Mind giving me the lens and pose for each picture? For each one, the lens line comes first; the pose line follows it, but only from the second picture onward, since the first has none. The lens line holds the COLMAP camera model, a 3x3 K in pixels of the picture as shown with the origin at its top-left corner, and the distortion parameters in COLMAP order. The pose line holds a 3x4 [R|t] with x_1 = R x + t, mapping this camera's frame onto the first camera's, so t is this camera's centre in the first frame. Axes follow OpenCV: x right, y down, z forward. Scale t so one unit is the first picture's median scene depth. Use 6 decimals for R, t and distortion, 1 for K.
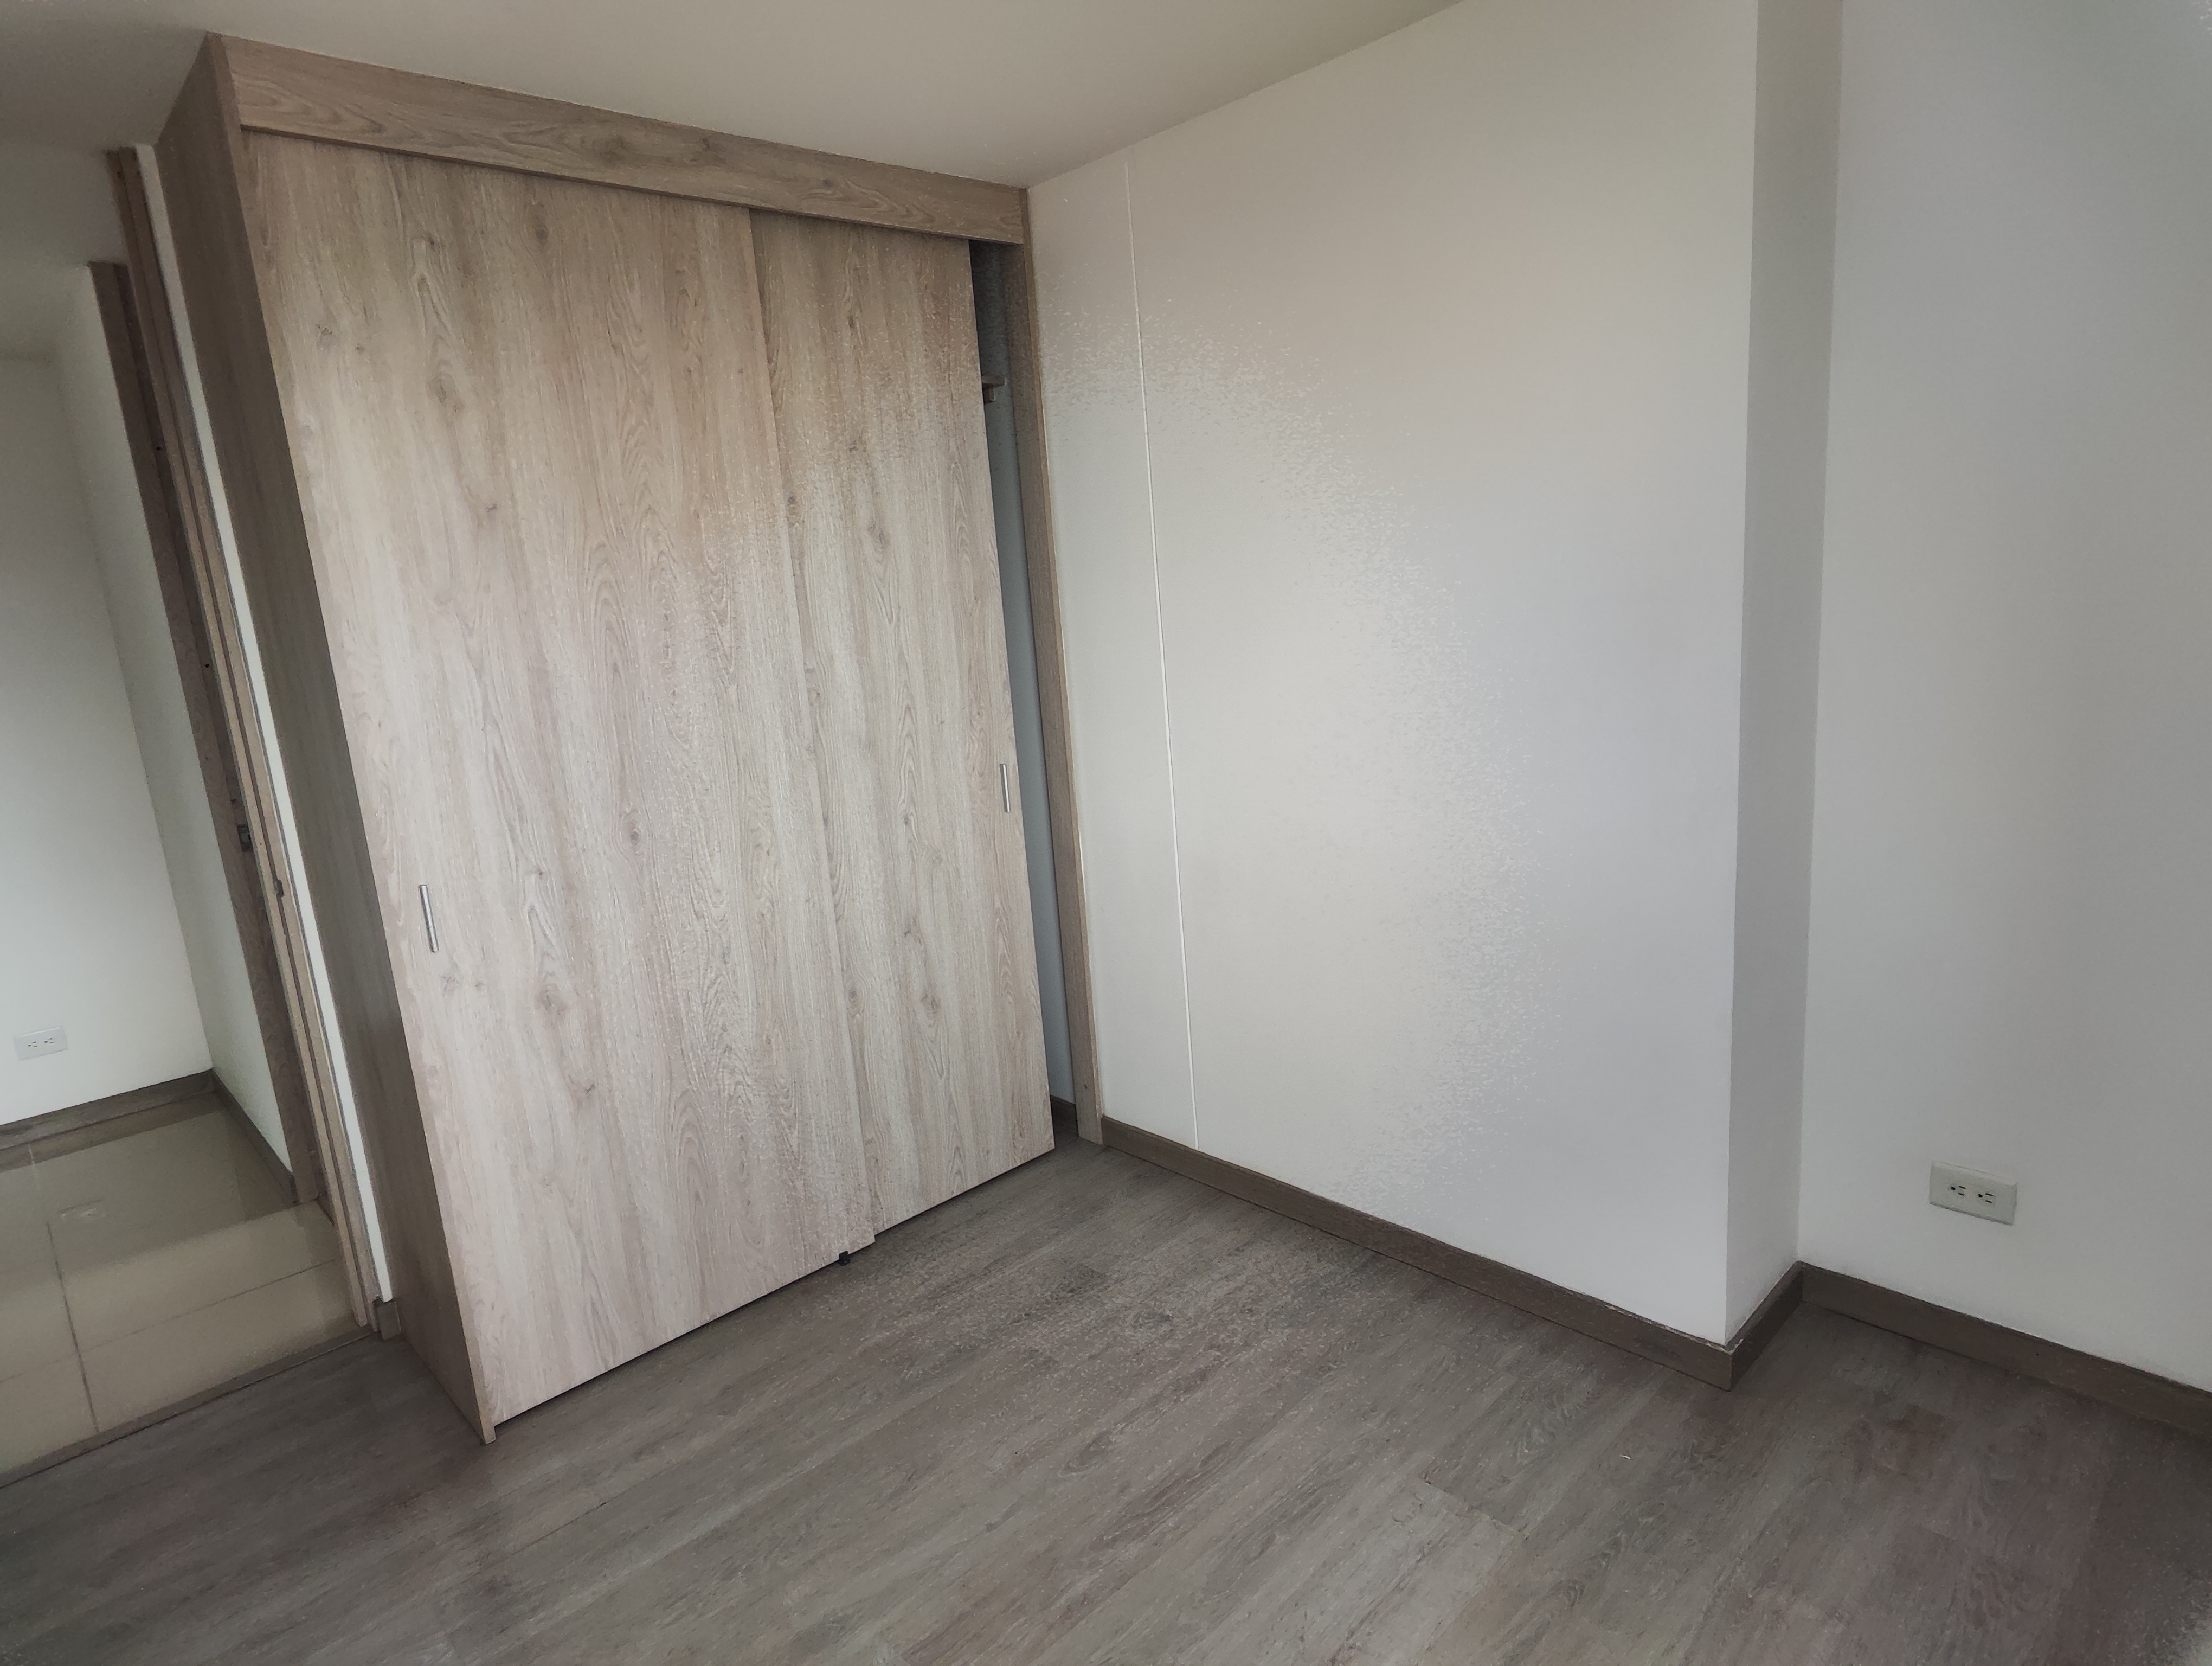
lens RADIAL K [[1279.3, 0, 1106.0], [0, 1279.3, 833.0], [0, 0, 1]] dist [0.001814, 0.002287]
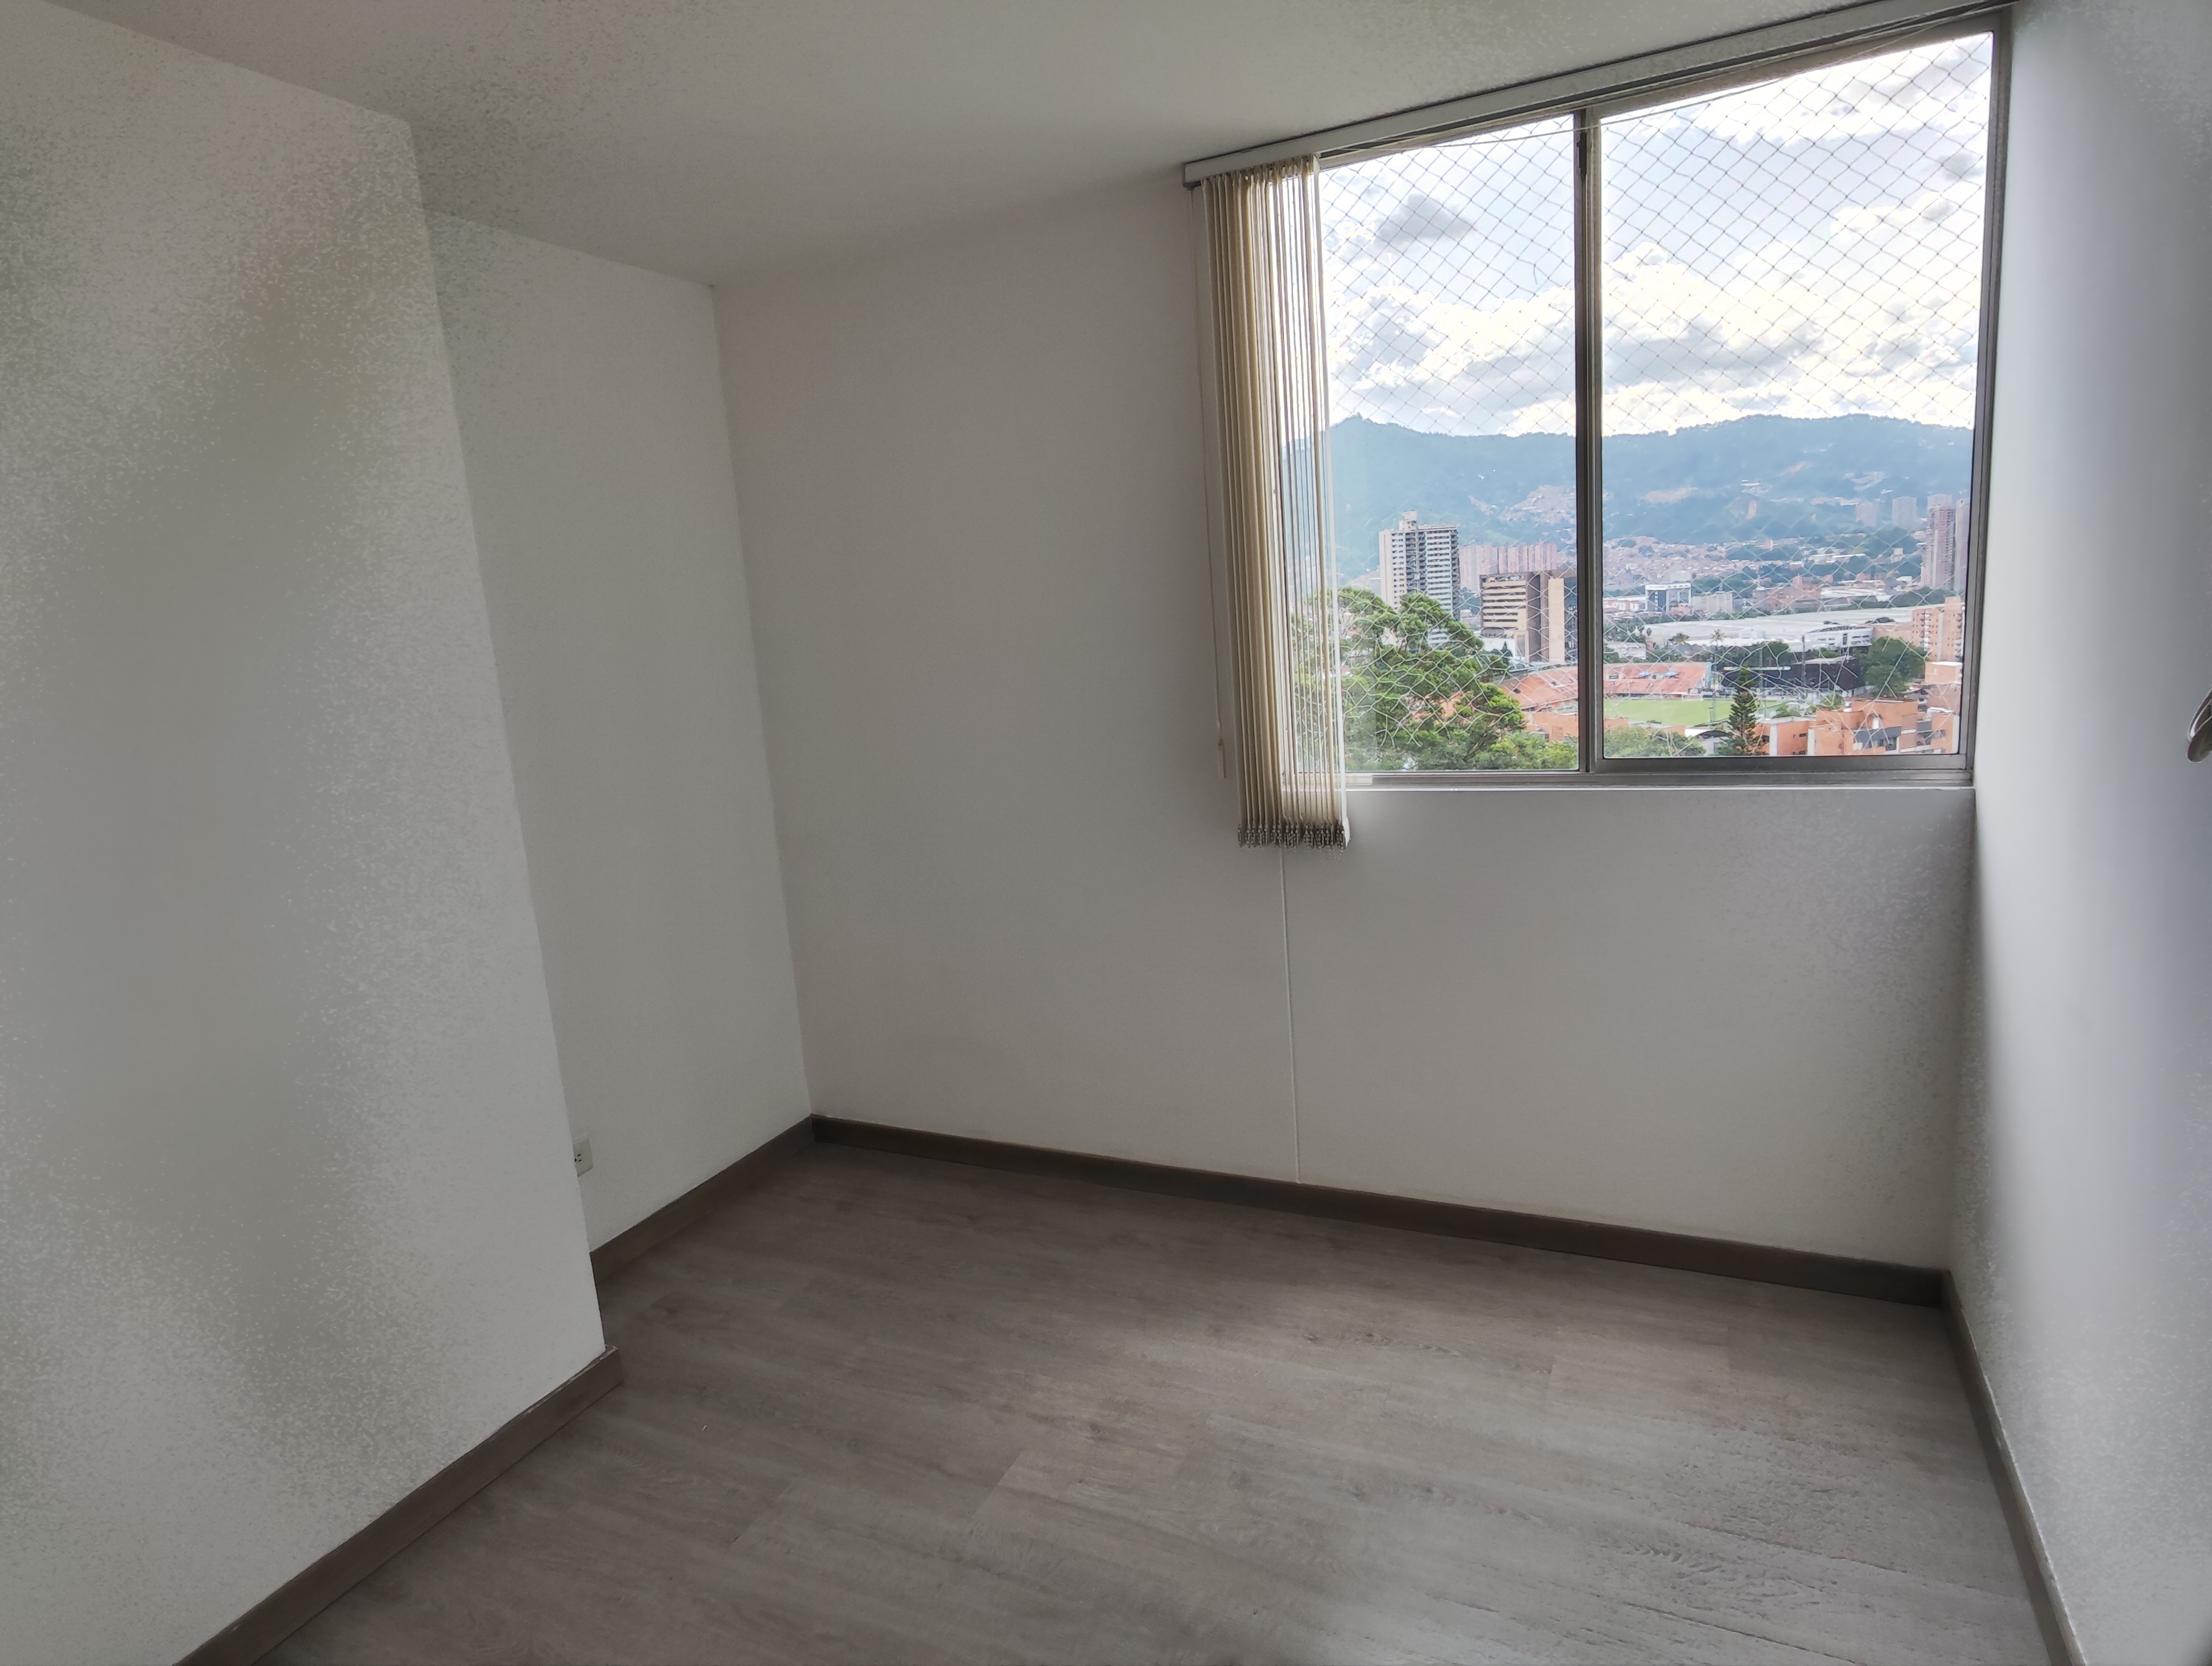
lens RADIAL K [[1279.3, 0, 1106.0], [0, 1279.3, 833.0], [0, 0, 1]] dist [0.001814, 0.002287]
pose [[-0.370412, -0.064955, 0.926594, -0.801714], [0.284582, 0.941645, 0.179773, -0.128843], [-0.884199, 0.330282, -0.330312, 0.927729]]
